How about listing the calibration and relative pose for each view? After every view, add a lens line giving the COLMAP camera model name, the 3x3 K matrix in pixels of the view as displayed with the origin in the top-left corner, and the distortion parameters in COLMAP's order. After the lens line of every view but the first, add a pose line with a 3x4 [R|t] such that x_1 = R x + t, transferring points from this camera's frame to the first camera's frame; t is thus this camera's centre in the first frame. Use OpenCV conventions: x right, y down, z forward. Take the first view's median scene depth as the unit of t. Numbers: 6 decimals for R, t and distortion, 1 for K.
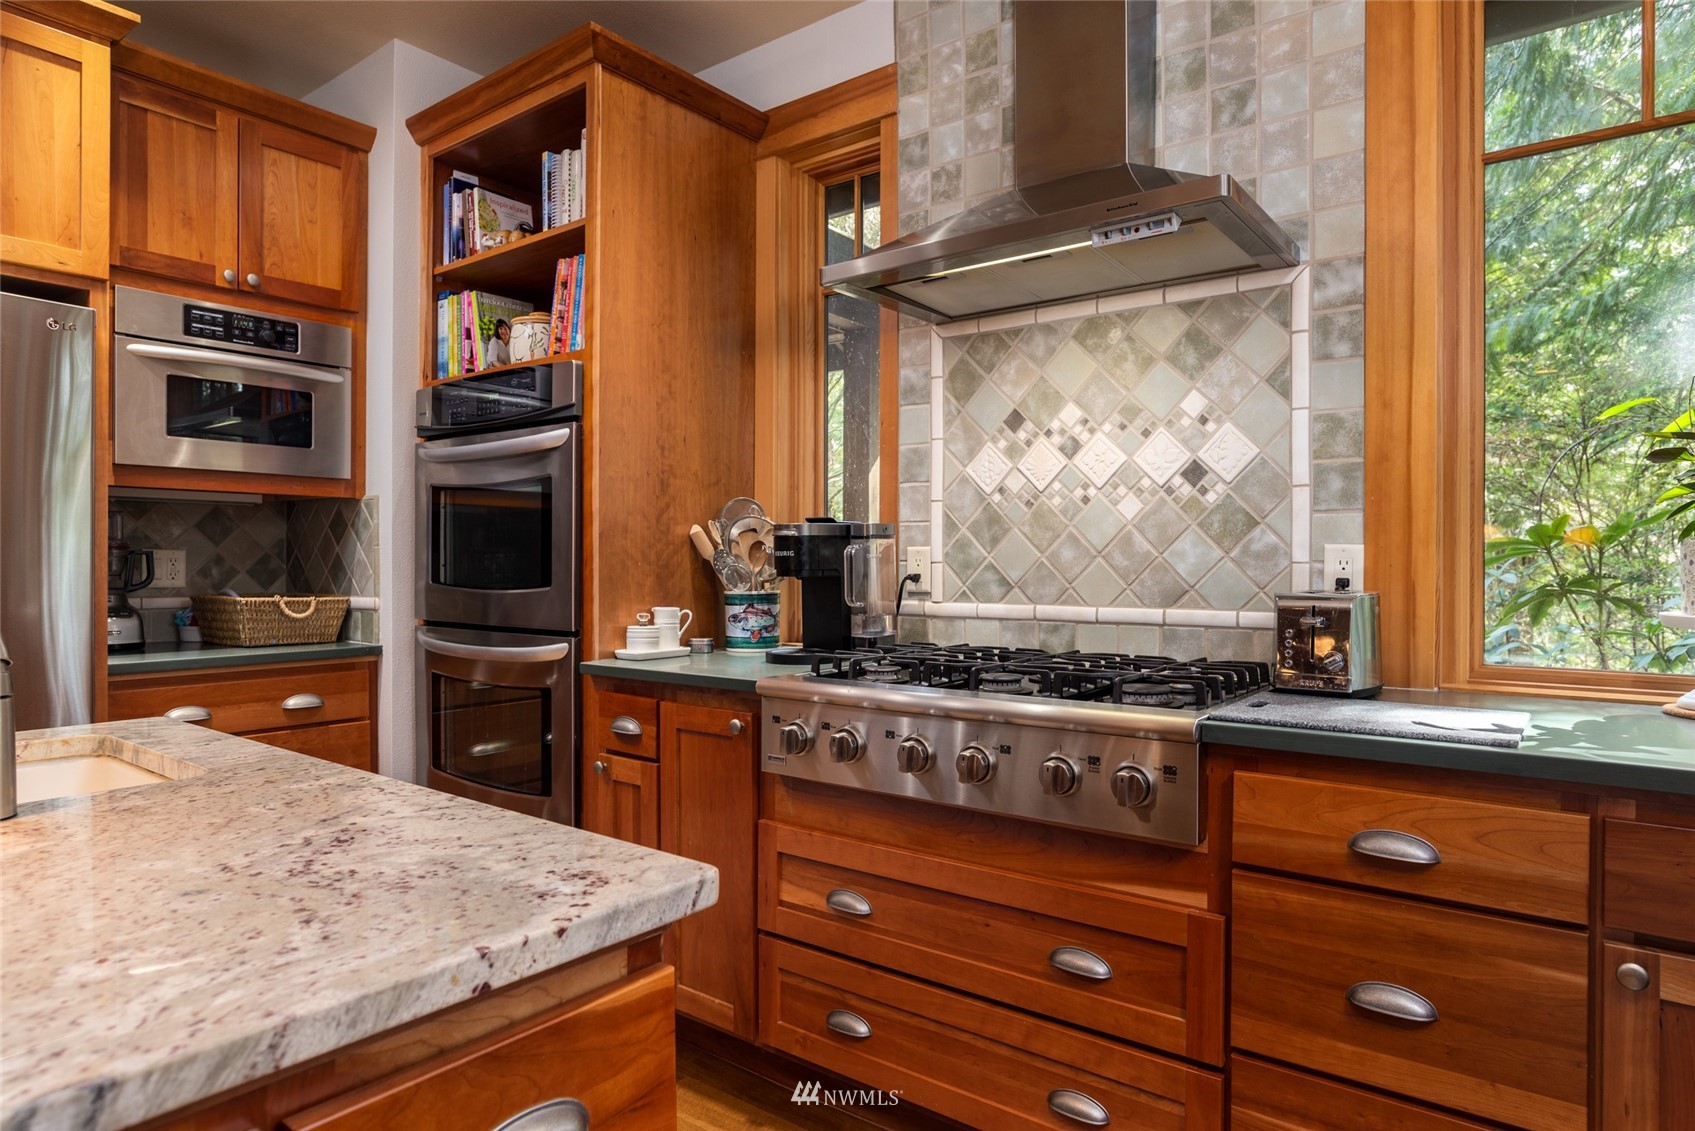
lens RADIAL K [[984.5, 0, 851.0], [0, 984.5, 559.0], [0, 0, 1]] dist [-0.023664, 0.000522]
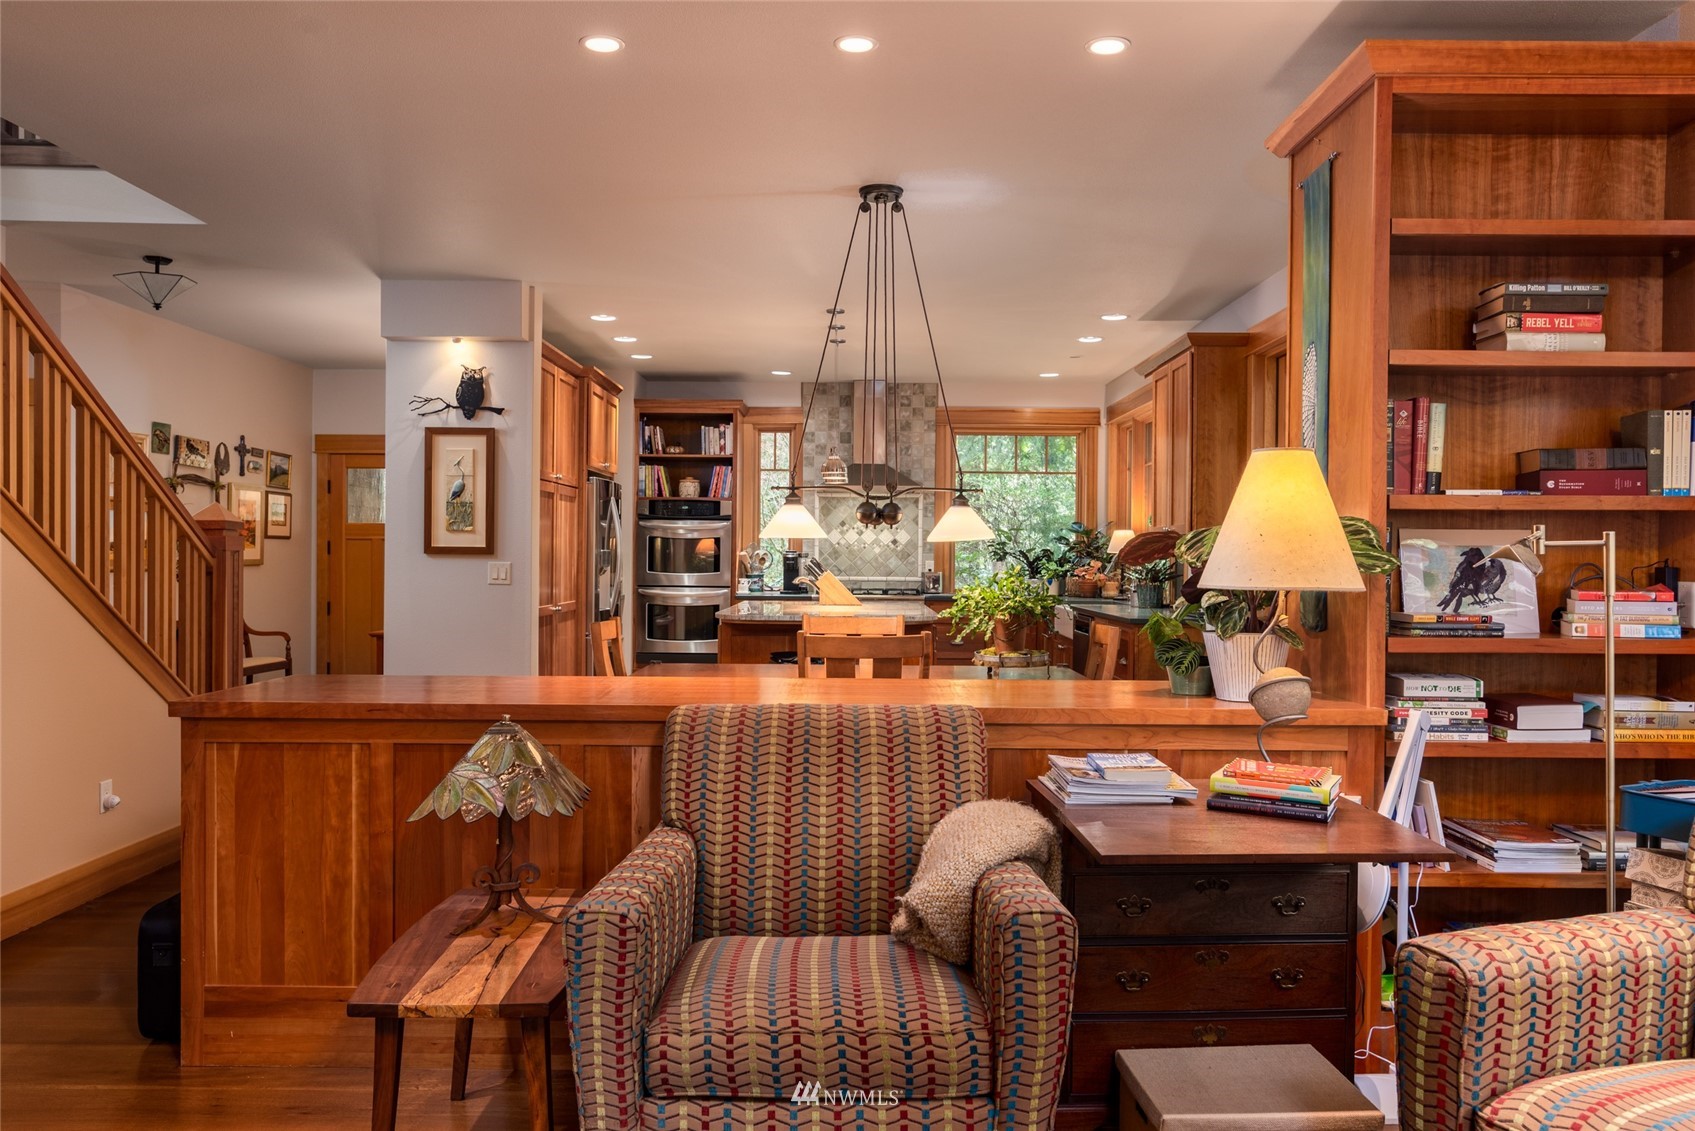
lens RADIAL K [[1259.2, 0, 847.6], [0, 1259.2, 564.6], [0, 0, 1]] dist [-0.009133, 0.001689]
pose [[0.796042, 0.000278, 0.605242, -2.660686], [-0.009787, 0.999875, 0.012414, -0.054991], [-0.605163, -0.015805, 0.795945, -2.703602]]
